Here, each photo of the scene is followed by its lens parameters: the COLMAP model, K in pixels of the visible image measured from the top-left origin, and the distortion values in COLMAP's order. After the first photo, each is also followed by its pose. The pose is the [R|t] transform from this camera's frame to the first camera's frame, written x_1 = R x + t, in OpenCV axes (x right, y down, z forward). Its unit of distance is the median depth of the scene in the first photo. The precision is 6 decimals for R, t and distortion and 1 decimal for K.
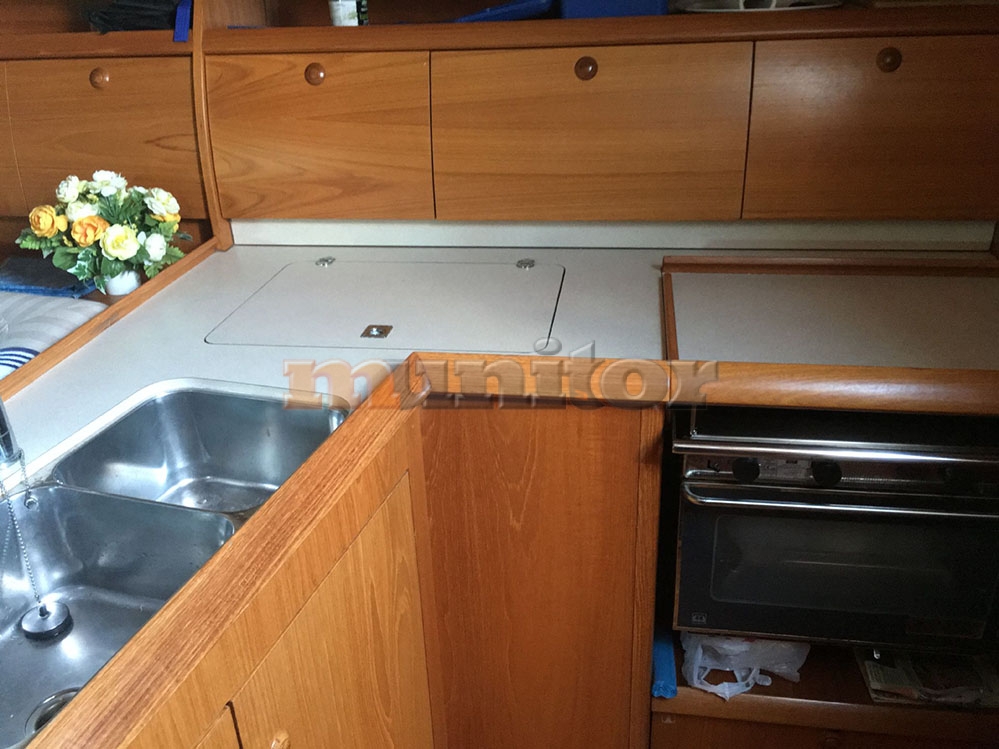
lens RADIAL K [[864.6, 0, 499.5], [0, 864.6, 374.5], [0, 0, 1]] dist [0.006958, 0.013112]
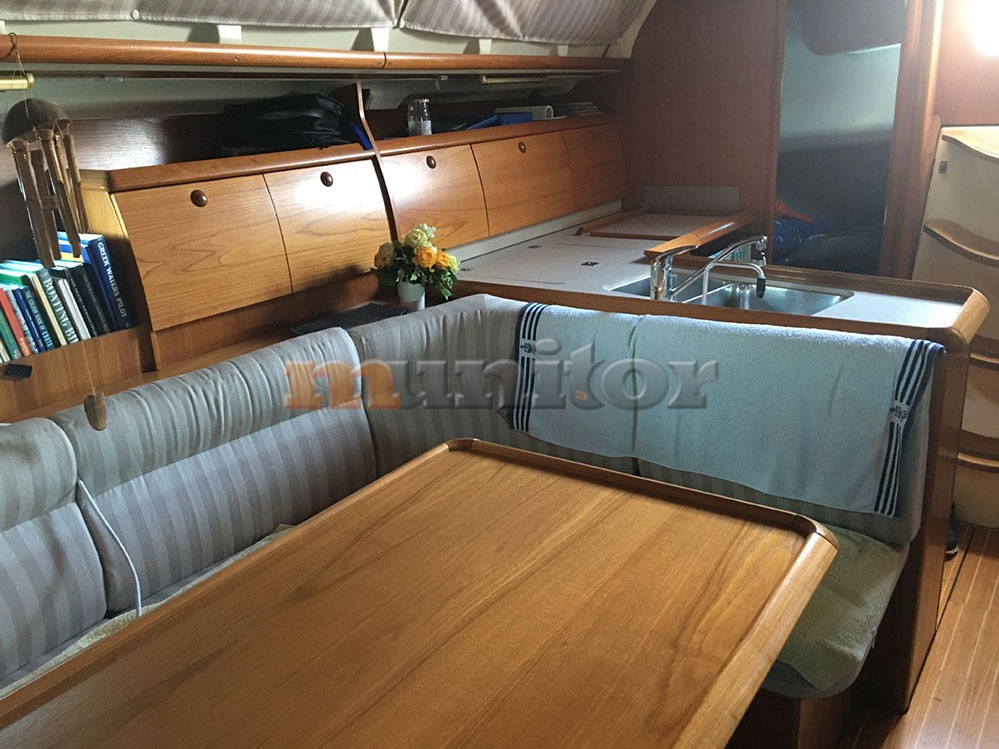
lens RADIAL K [[864.6, 0, 499.5], [0, 864.6, 374.5], [0, 0, 1]] dist [0.006958, 0.013112]
pose [[0.430758, -0.266414, 0.862248, -1.679840], [0.430359, 0.900441, 0.063218, -0.030192], [-0.793245, 0.343844, 0.502526, 0.207142]]
